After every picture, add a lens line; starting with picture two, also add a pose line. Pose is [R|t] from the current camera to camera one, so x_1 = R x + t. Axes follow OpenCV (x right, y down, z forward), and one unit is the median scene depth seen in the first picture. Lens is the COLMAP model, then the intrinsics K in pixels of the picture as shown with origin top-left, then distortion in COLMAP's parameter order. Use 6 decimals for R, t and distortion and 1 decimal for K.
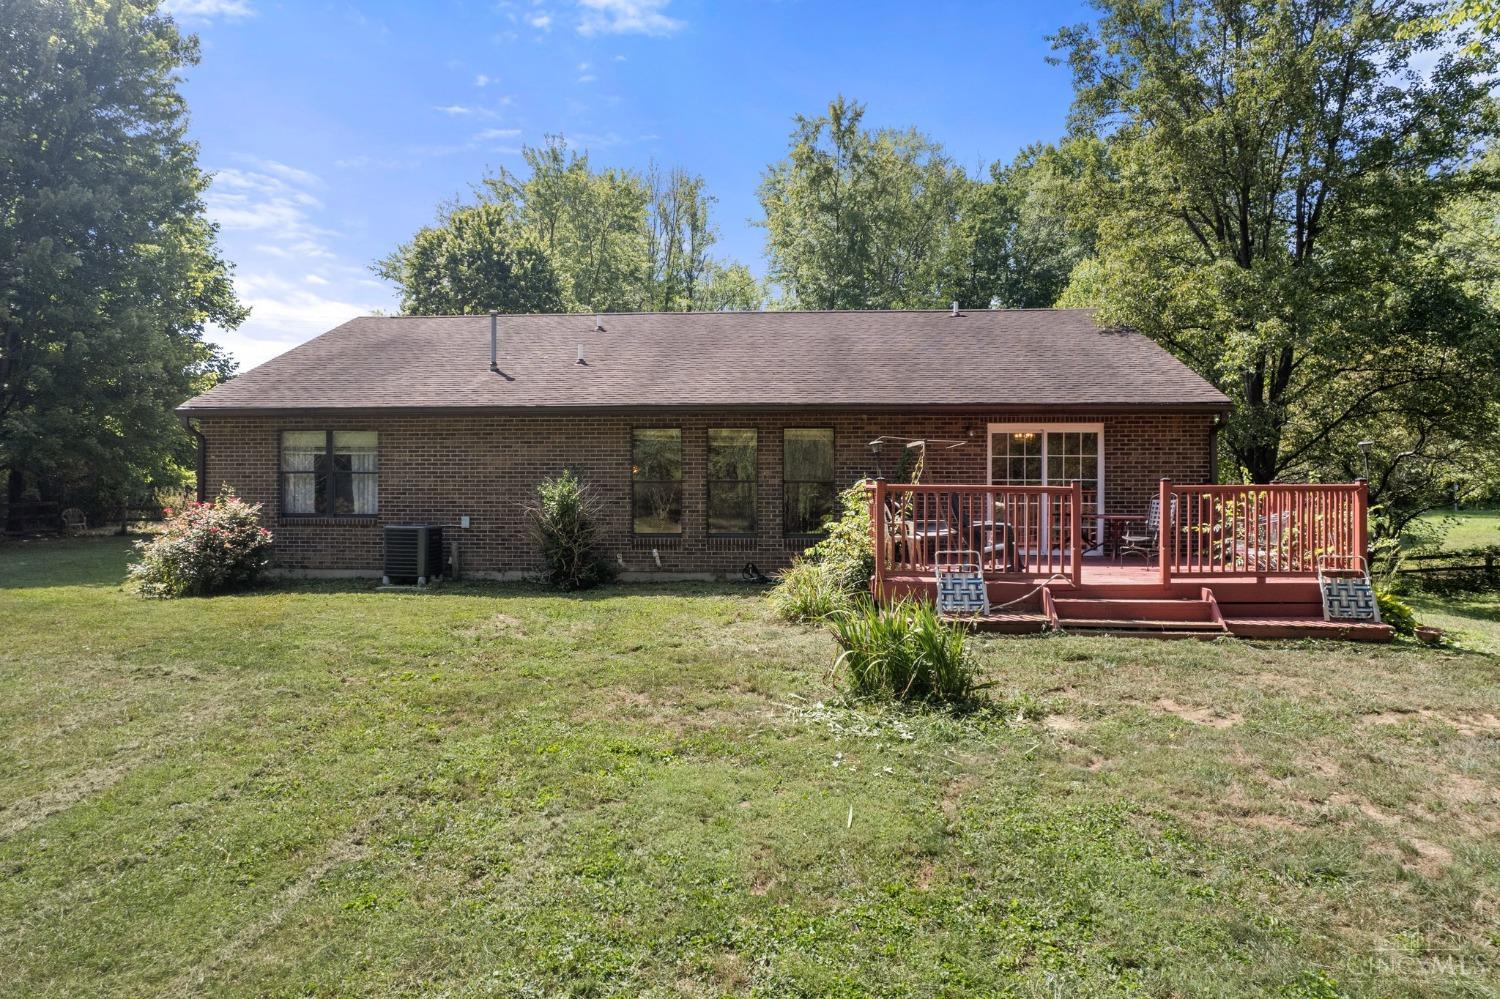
lens RADIAL K [[954.9, 0, 746.8], [0, 954.9, 502.1], [0, 0, 1]] dist [-0.065877, 0.056839]
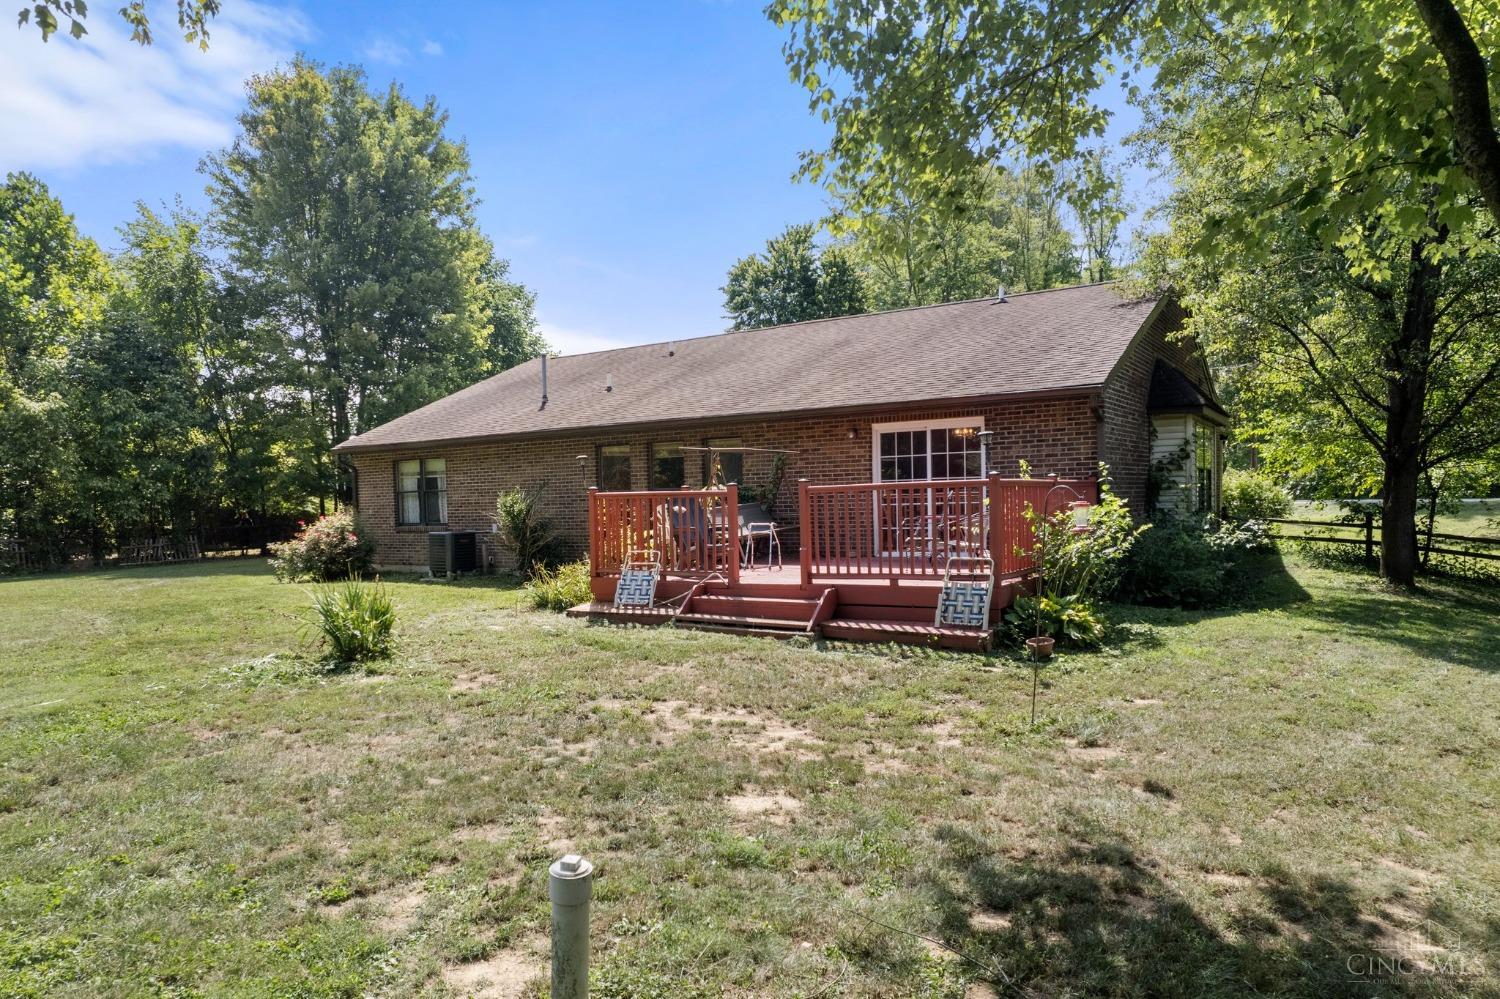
lens RADIAL K [[1019.0, 0, 715.7], [0, 1019.0, 499.7], [0, 0, 1]] dist [-0.000042, -0.000053]
pose [[0.854849, -0.023653, -0.518337, 0.617579], [0.021308, 0.999718, -0.010479, 0.003412], [0.518439, -0.002087, 0.855112, 0.008477]]
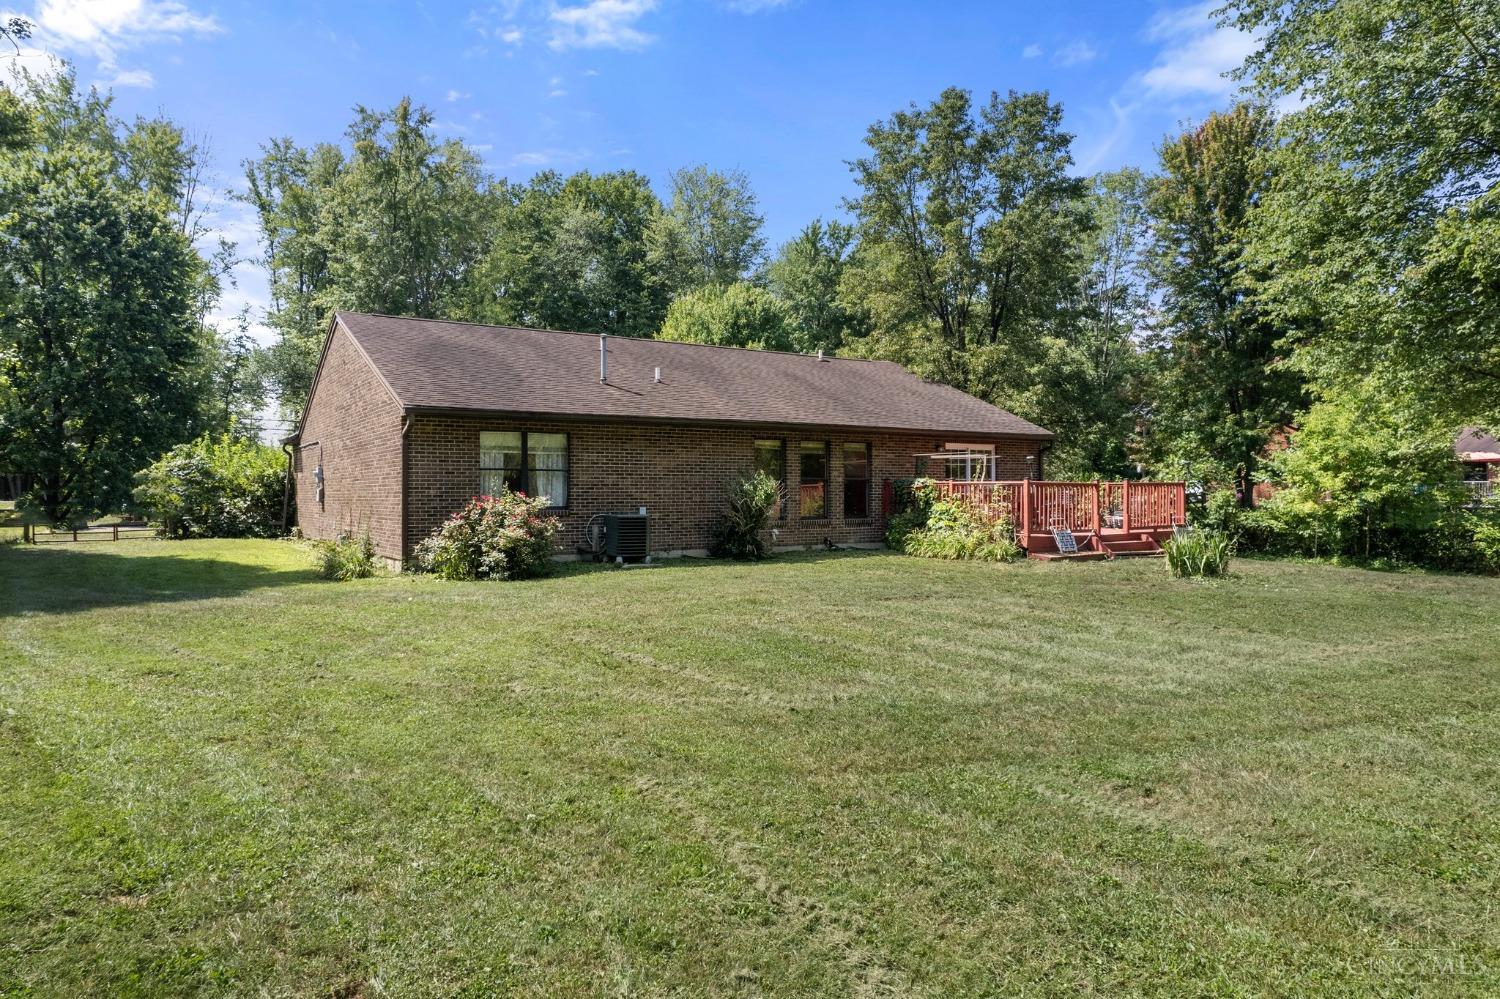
lens RADIAL K [[954.9, 0, 746.8], [0, 954.9, 502.1], [0, 0, 1]] dist [-0.065877, 0.056839]
pose [[0.798717, -0.010384, 0.601617, -0.884880], [0.010668, 0.999938, 0.003097, 0.005939], [-0.601612, 0.003944, 0.798779, -0.050481]]
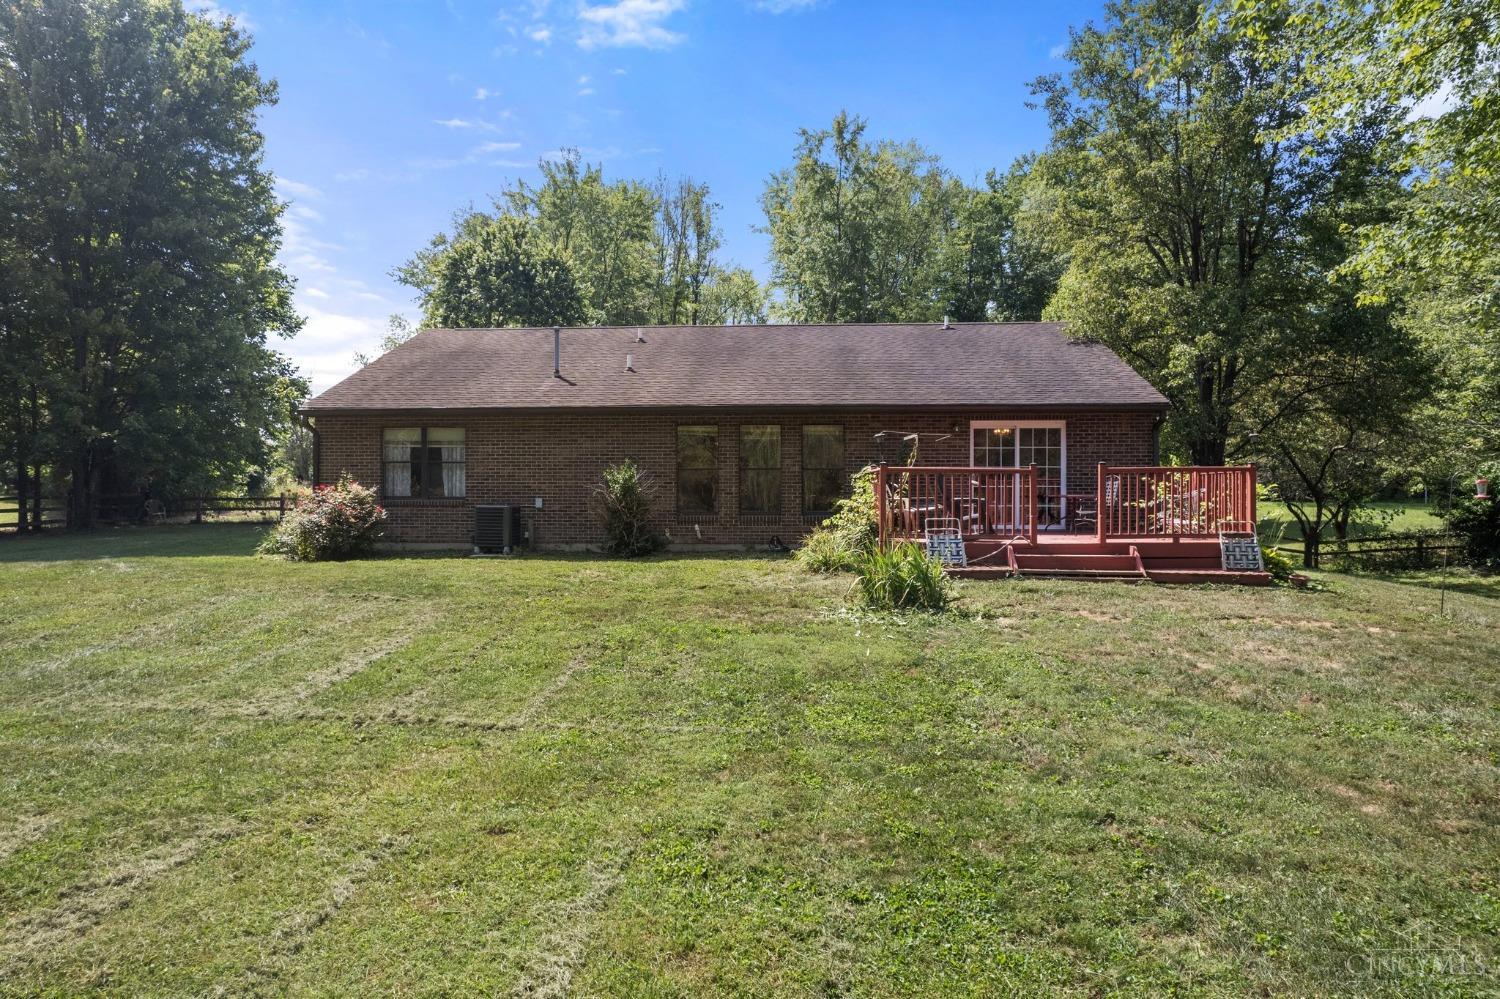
lens RADIAL K [[954.9, 0, 746.8], [0, 954.9, 502.1], [0, 0, 1]] dist [-0.065877, 0.056839]
pose [[0.999999, -0.001503, 0.000307, -0.030899], [0.001503, 0.999999, -0.000061, 0.019574], [-0.000307, 0.000061, 1.000000, -0.201726]]
